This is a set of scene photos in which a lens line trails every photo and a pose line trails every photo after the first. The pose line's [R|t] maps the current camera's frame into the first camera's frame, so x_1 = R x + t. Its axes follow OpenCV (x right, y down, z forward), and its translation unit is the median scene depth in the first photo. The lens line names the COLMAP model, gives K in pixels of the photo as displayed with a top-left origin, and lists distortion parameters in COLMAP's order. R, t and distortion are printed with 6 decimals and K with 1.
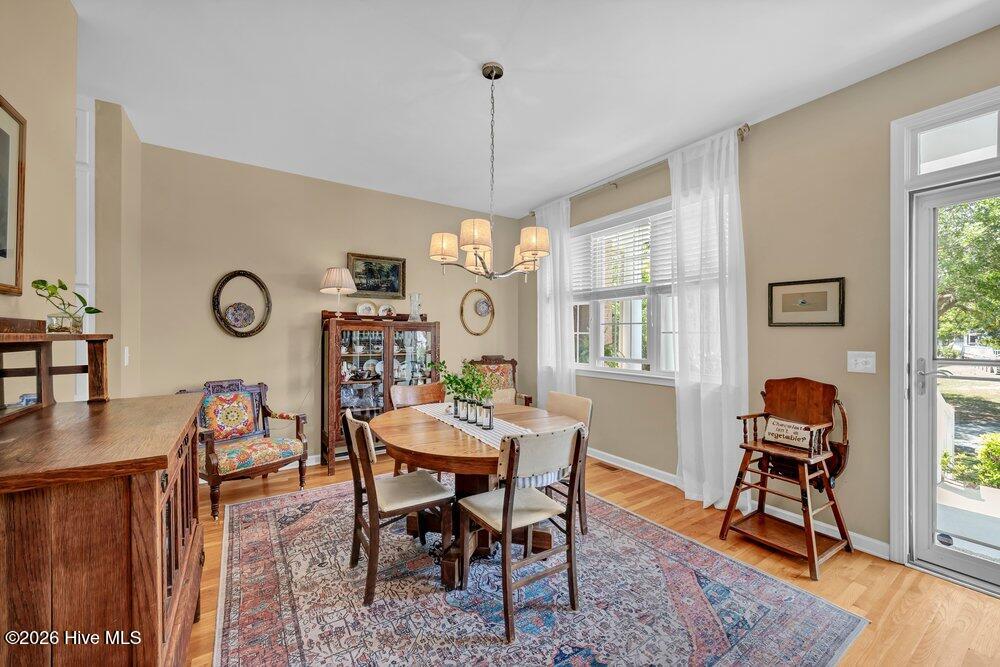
lens RADIAL K [[389.0, 0, 500.0], [0, 389.0, 333.5], [0, 0, 1]] dist [0.000443, 0.000045]
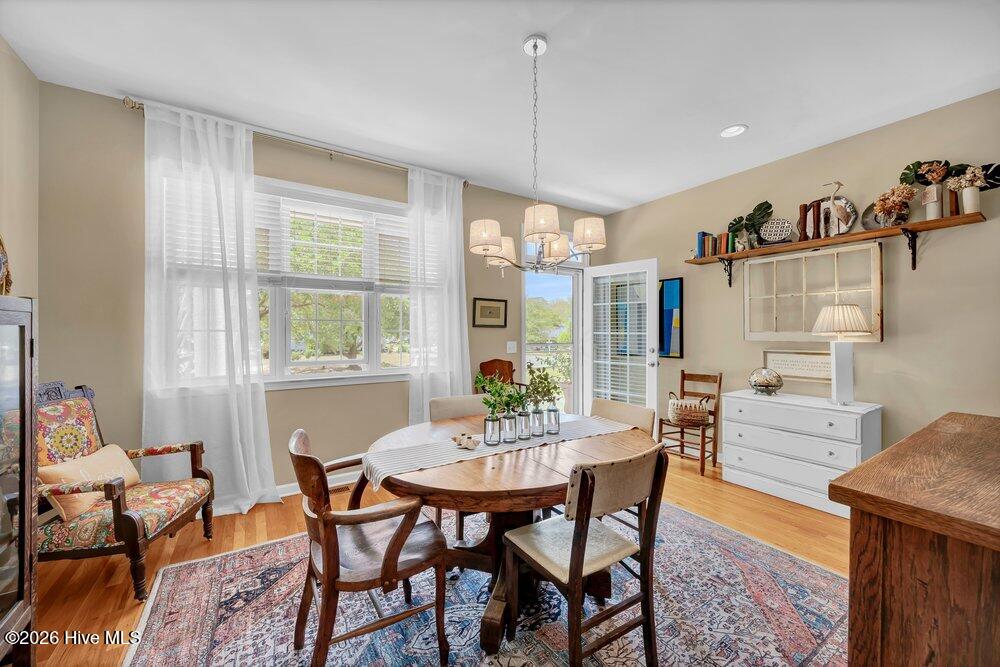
lens RADIAL K [[389.0, 0, 500.0], [0, 389.0, 333.5], [0, 0, 1]] dist [0.000443, 0.000045]
pose [[0.011277, -0.004050, 0.999928, -0.784639], [0.002321, 0.999989, 0.004024, 0.000590], [-0.999934, 0.002275, 0.011286, 0.900101]]
